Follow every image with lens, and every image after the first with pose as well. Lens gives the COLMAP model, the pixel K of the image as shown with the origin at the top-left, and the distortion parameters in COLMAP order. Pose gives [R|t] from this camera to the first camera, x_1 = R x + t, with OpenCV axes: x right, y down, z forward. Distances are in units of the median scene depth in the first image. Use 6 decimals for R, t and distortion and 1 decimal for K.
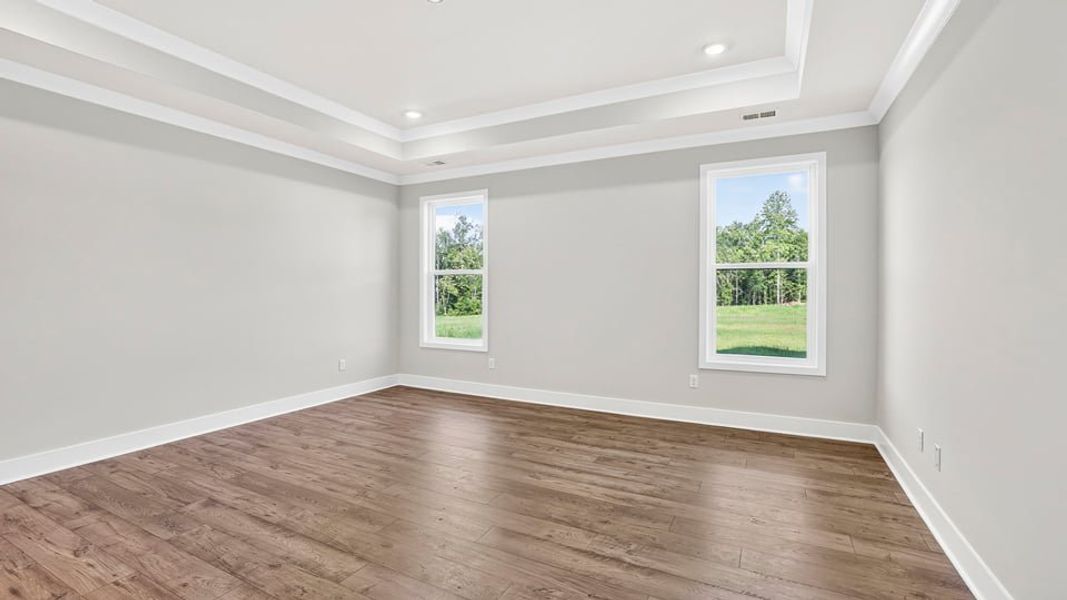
lens RADIAL K [[460.5, 0, 536.7], [0, 460.5, 299.5], [0, 0, 1]] dist [-0.026890, 0.003147]
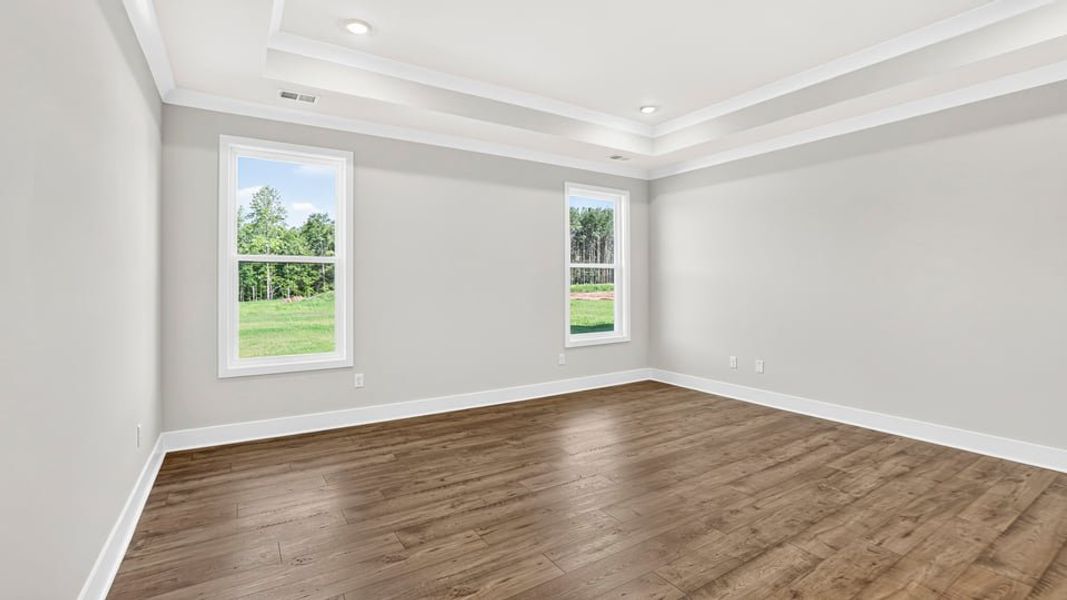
lens RADIAL K [[460.5, 0, 521.8], [0, 460.5, 280.3], [0, 0, 1]] dist [-0.026890, 0.003147]
pose [[0.514785, 0.005550, 0.857301, -0.915507], [0.021939, 0.999566, -0.019645, -0.008575], [-0.857038, 0.028921, 0.514440, 0.562543]]
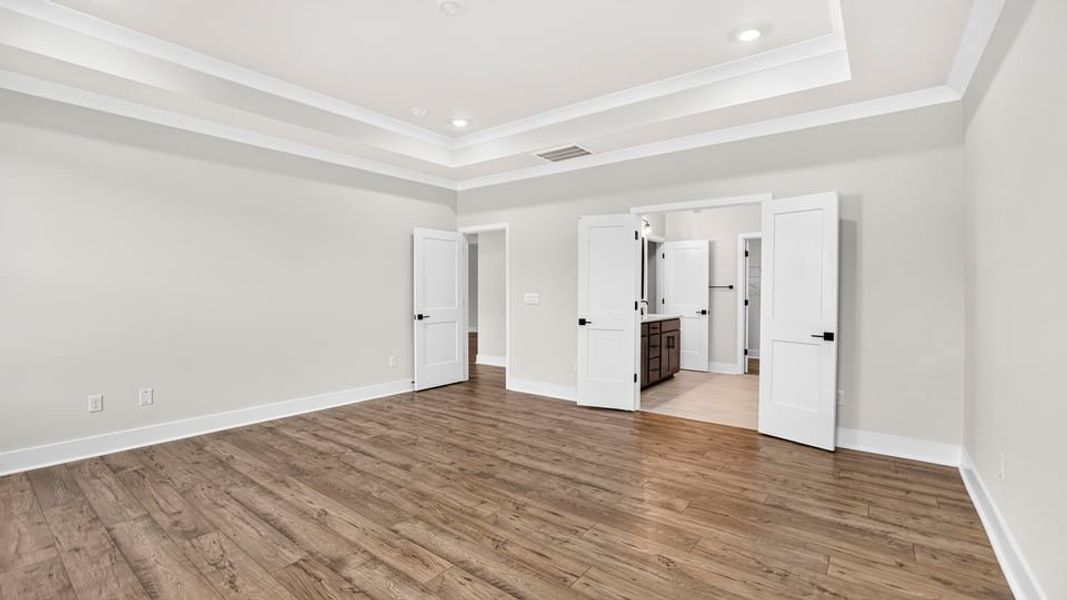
lens RADIAL K [[460.5, 0, 524.5], [0, 460.5, 296.0], [0, 0, 1]] dist [-0.026890, 0.003147]
pose [[-0.979271, -0.005629, 0.202476, -0.451542], [0.001473, 0.999389, 0.034908, -0.029119], [-0.202549, 0.034483, -0.978665, 1.480543]]
